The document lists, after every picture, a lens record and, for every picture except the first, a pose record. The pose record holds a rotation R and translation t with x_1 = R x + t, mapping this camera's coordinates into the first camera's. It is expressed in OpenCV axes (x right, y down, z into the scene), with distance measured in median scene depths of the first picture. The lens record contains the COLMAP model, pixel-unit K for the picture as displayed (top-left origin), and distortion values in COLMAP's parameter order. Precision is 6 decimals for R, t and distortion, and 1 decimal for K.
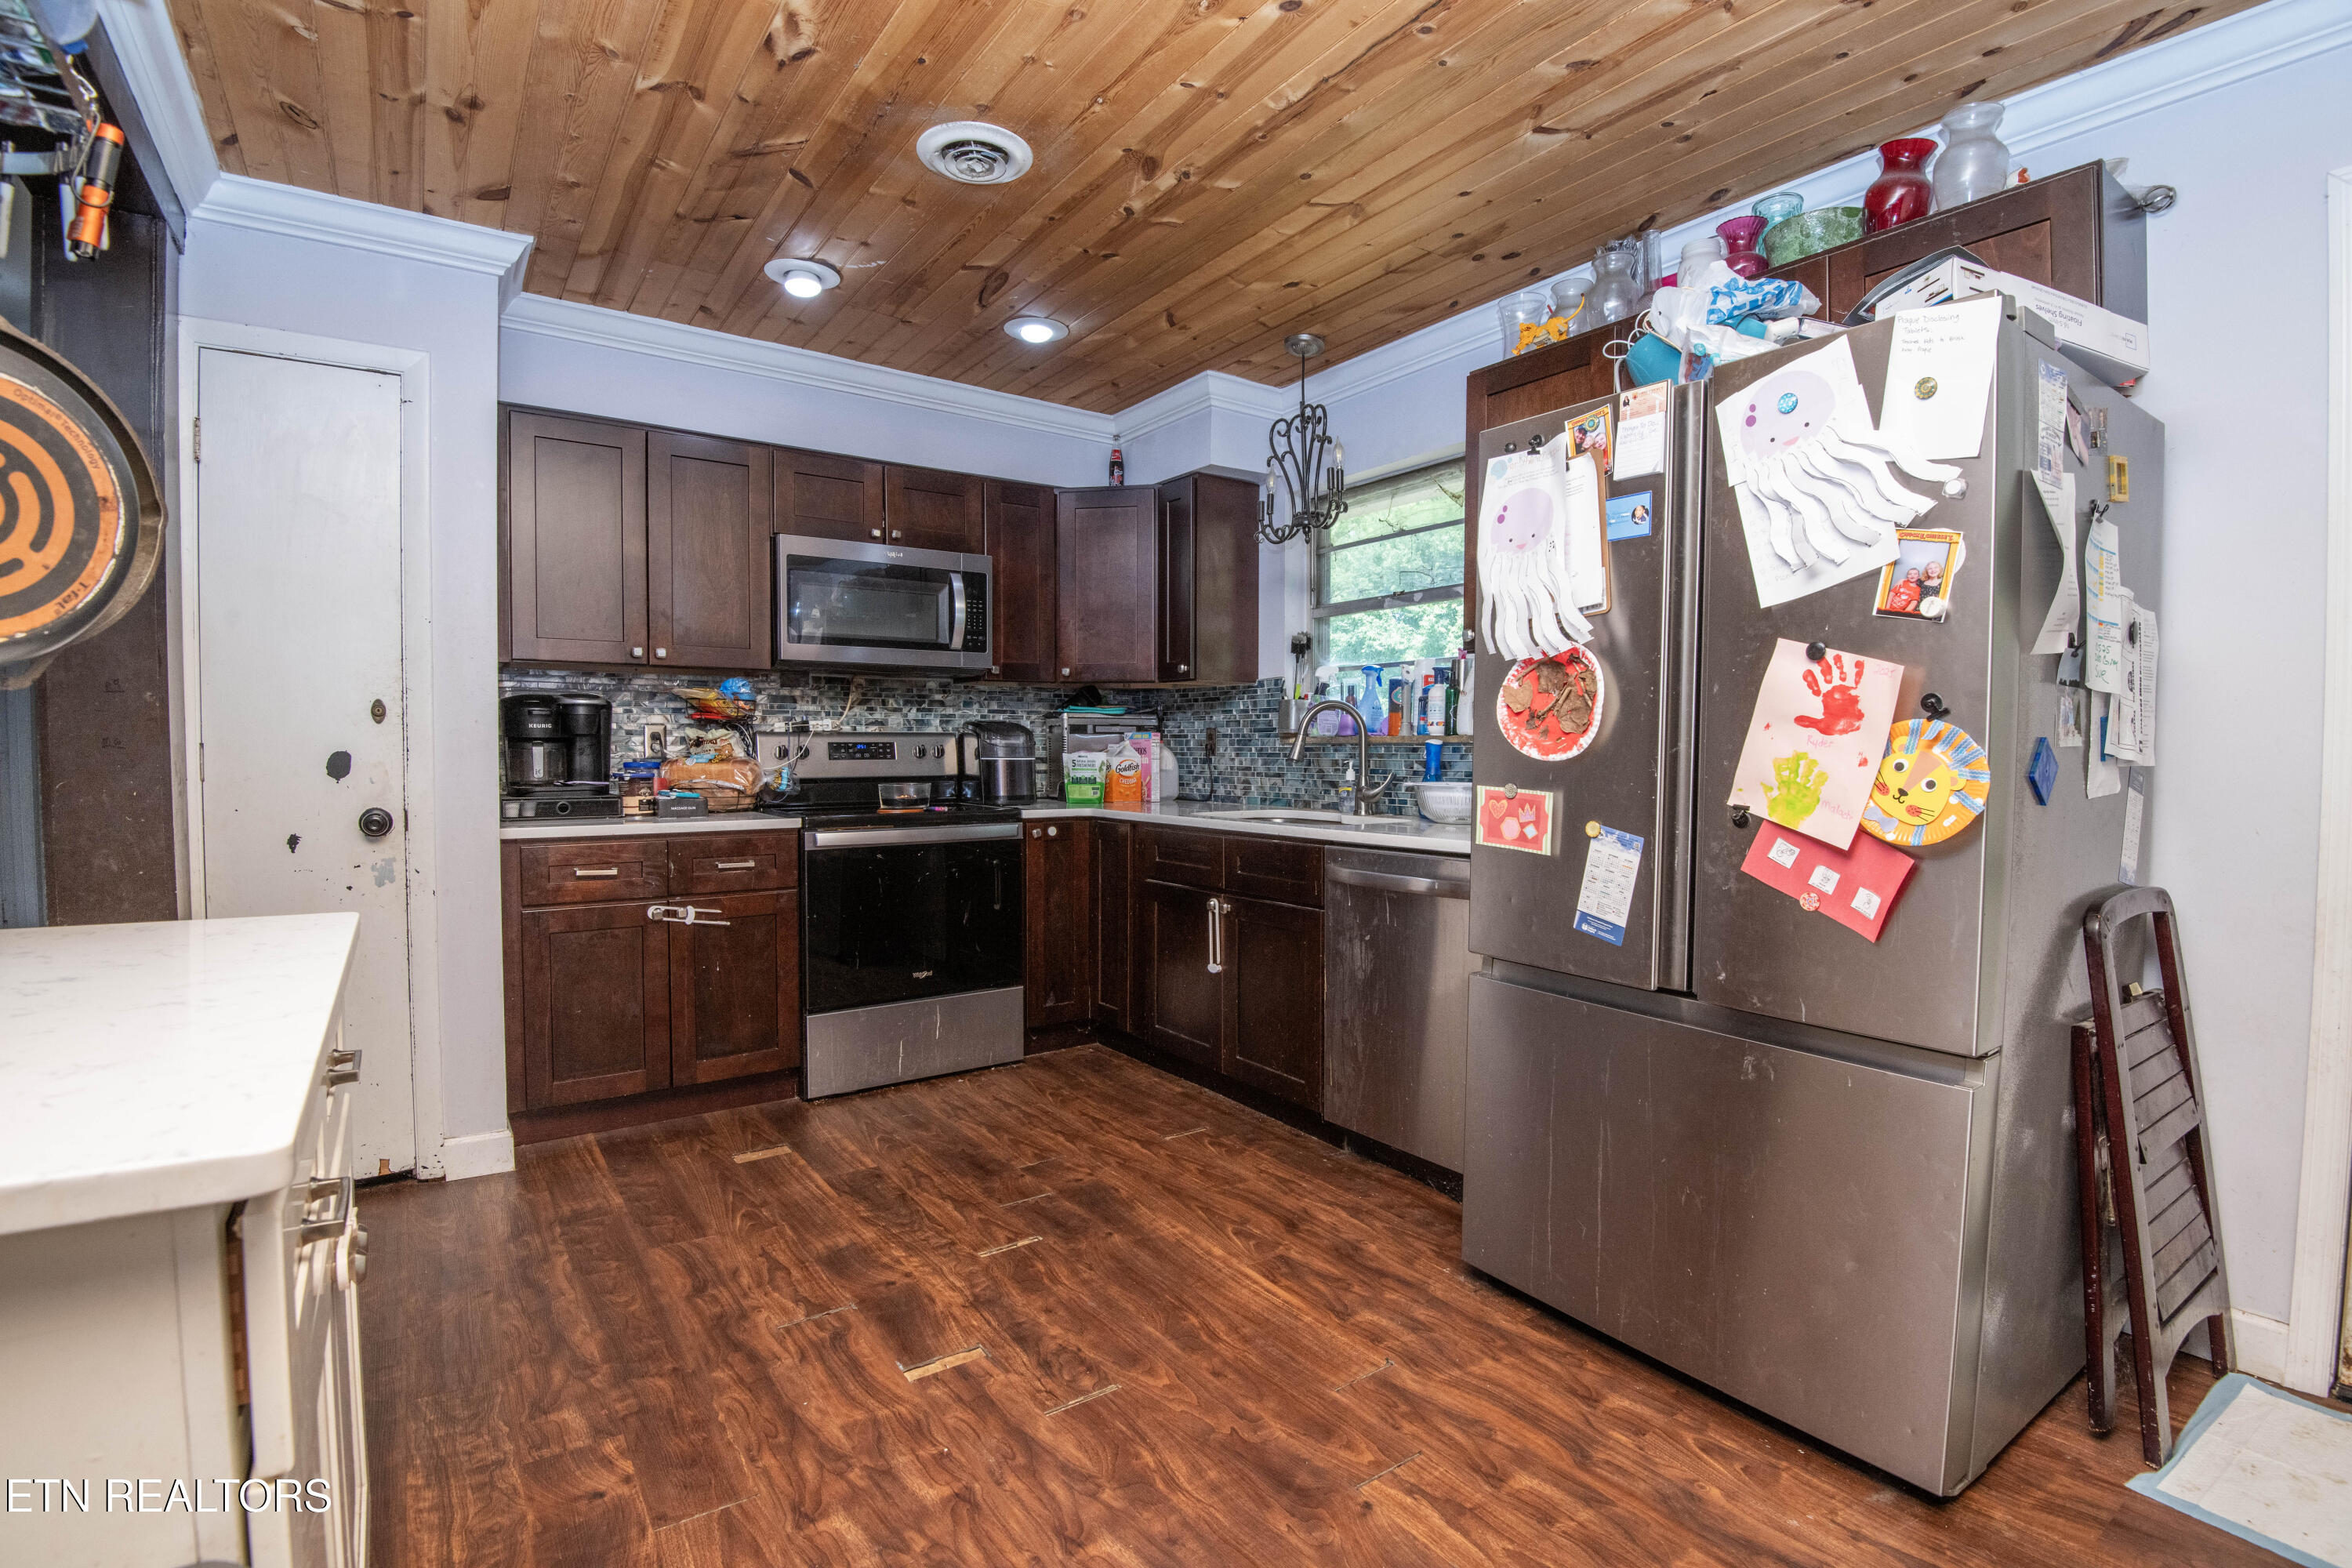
lens RADIAL K [[1084.2, 0, 1178.5], [0, 1084.2, 776.0], [0, 0, 1]] dist [-0.016374, -0.016184]
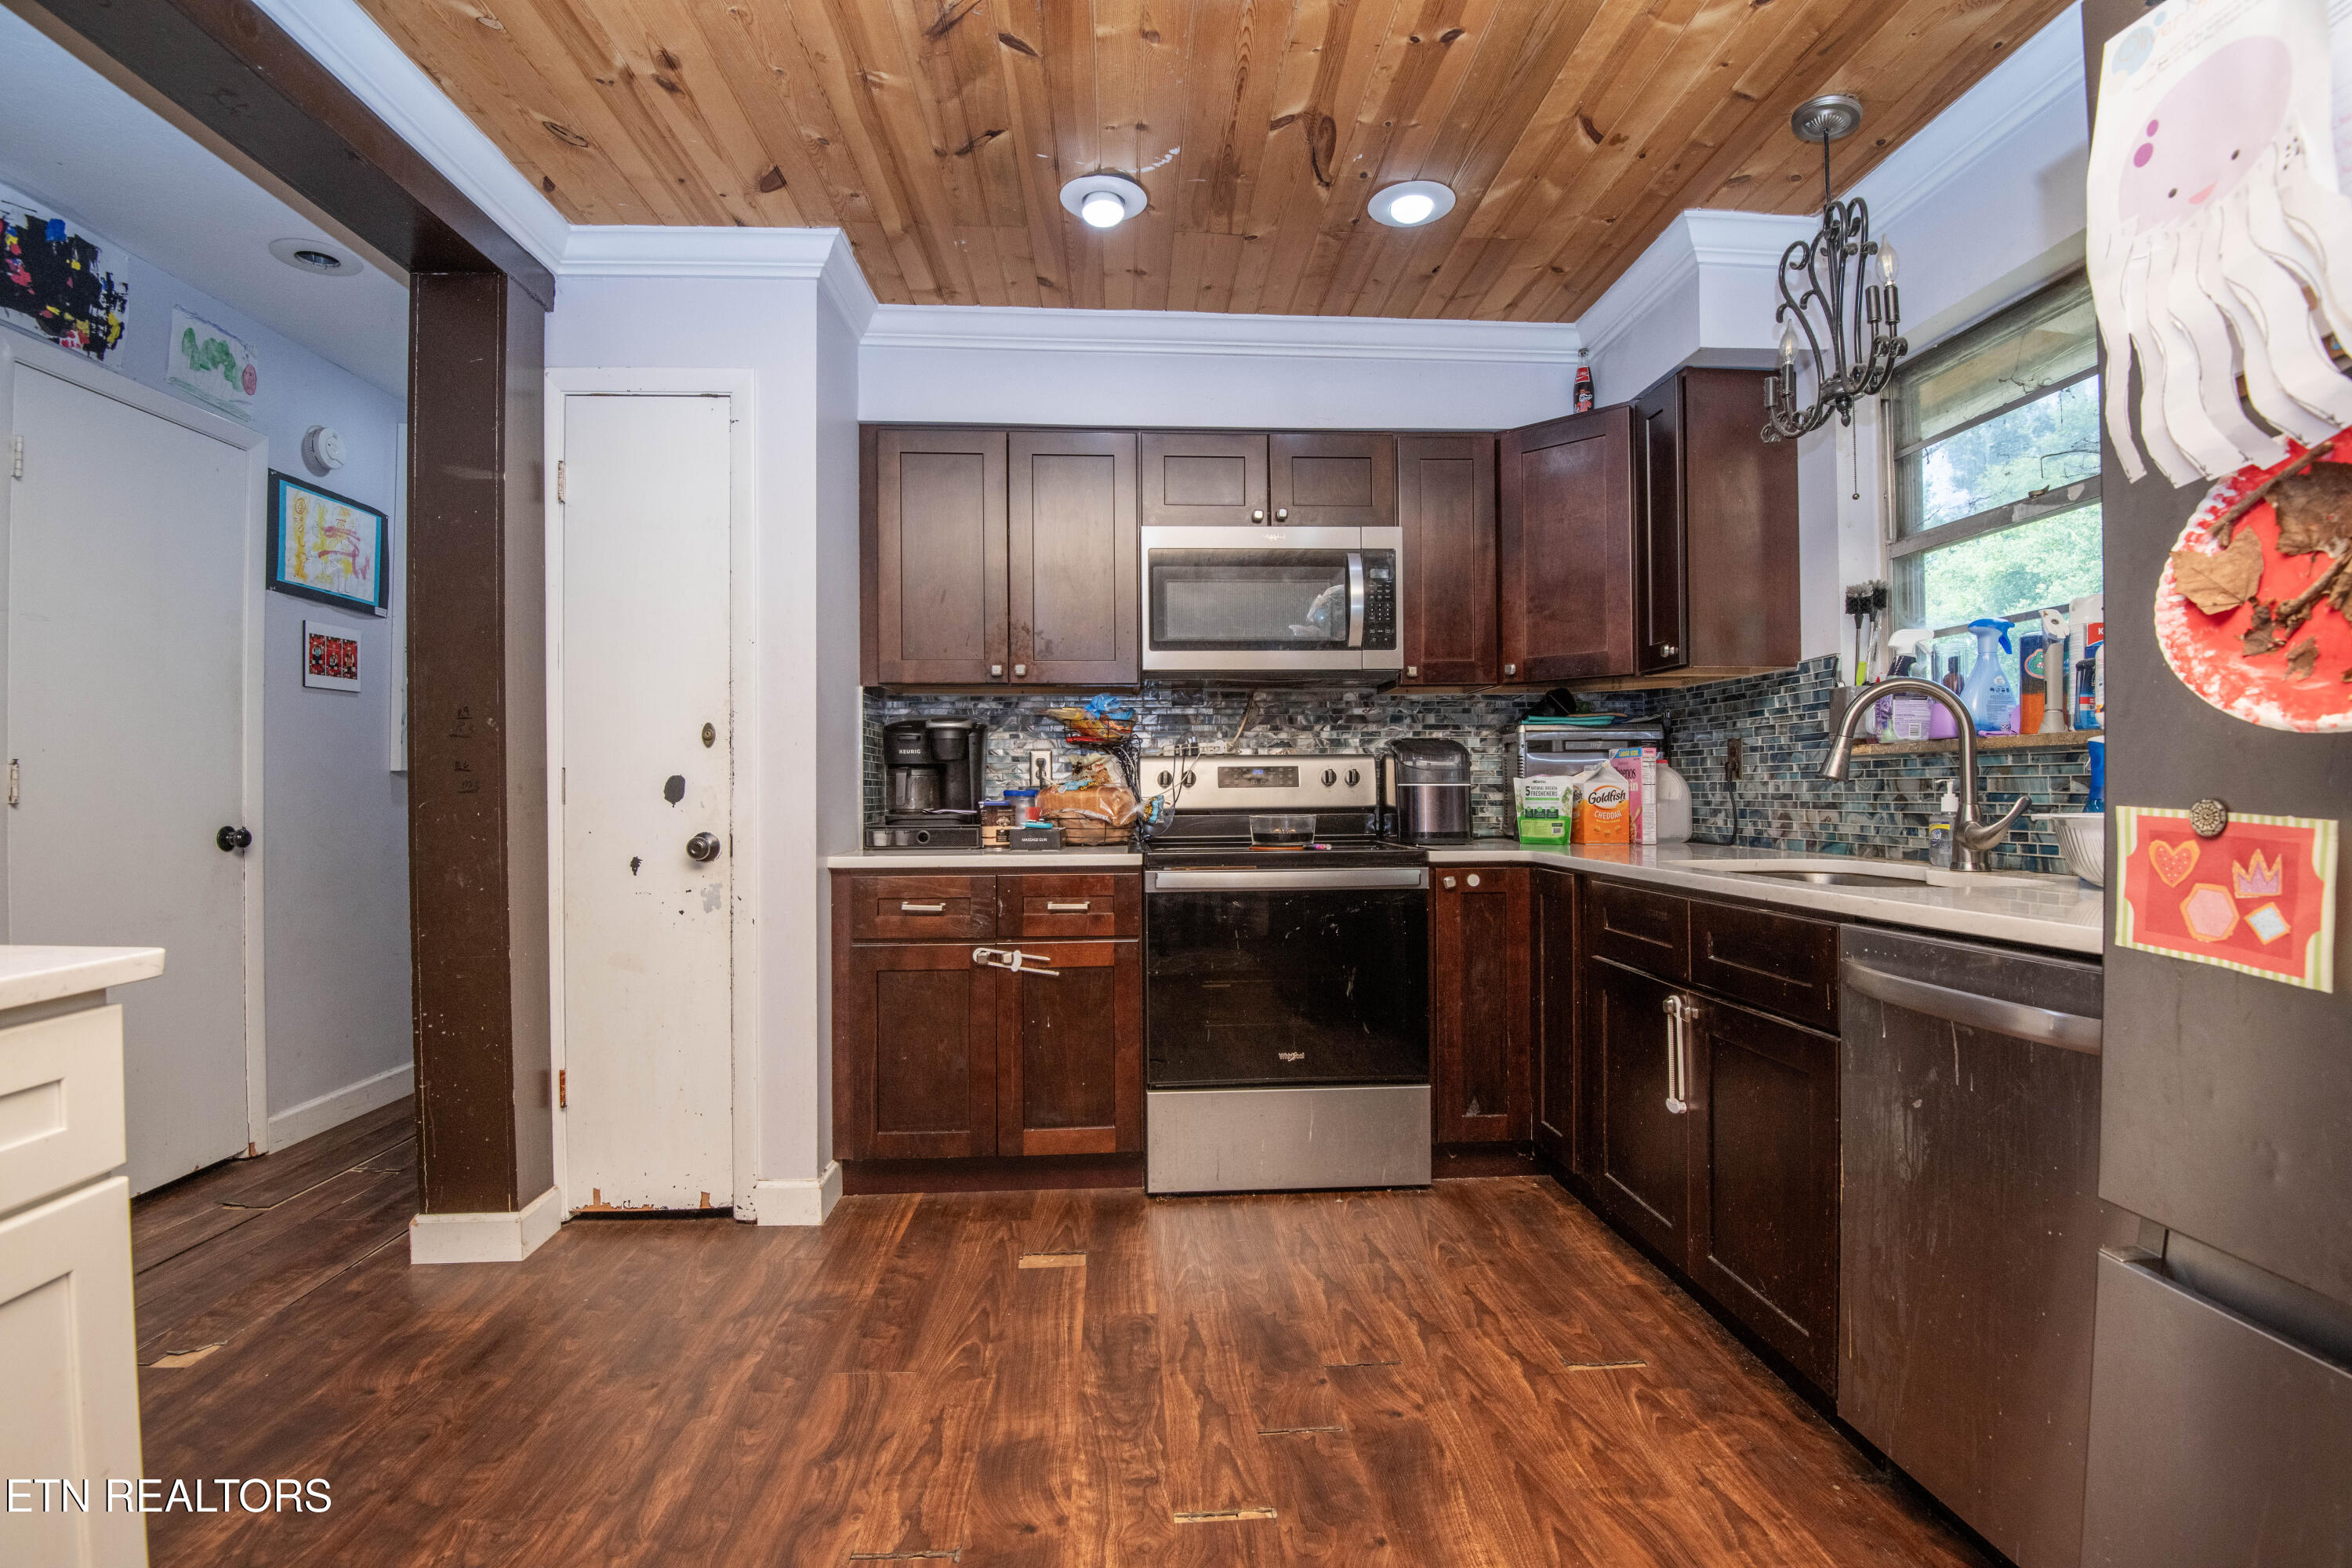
lens RADIAL K [[1084.2, 0, 1181.0], [0, 1084.2, 780.5], [0, 0, 1]] dist [-0.016374, -0.016184]
pose [[0.850010, -0.012232, -0.526624, 0.123257], [-0.006087, 0.999436, -0.033039, 0.009735], [0.526731, 0.031289, 0.849456, 0.308540]]
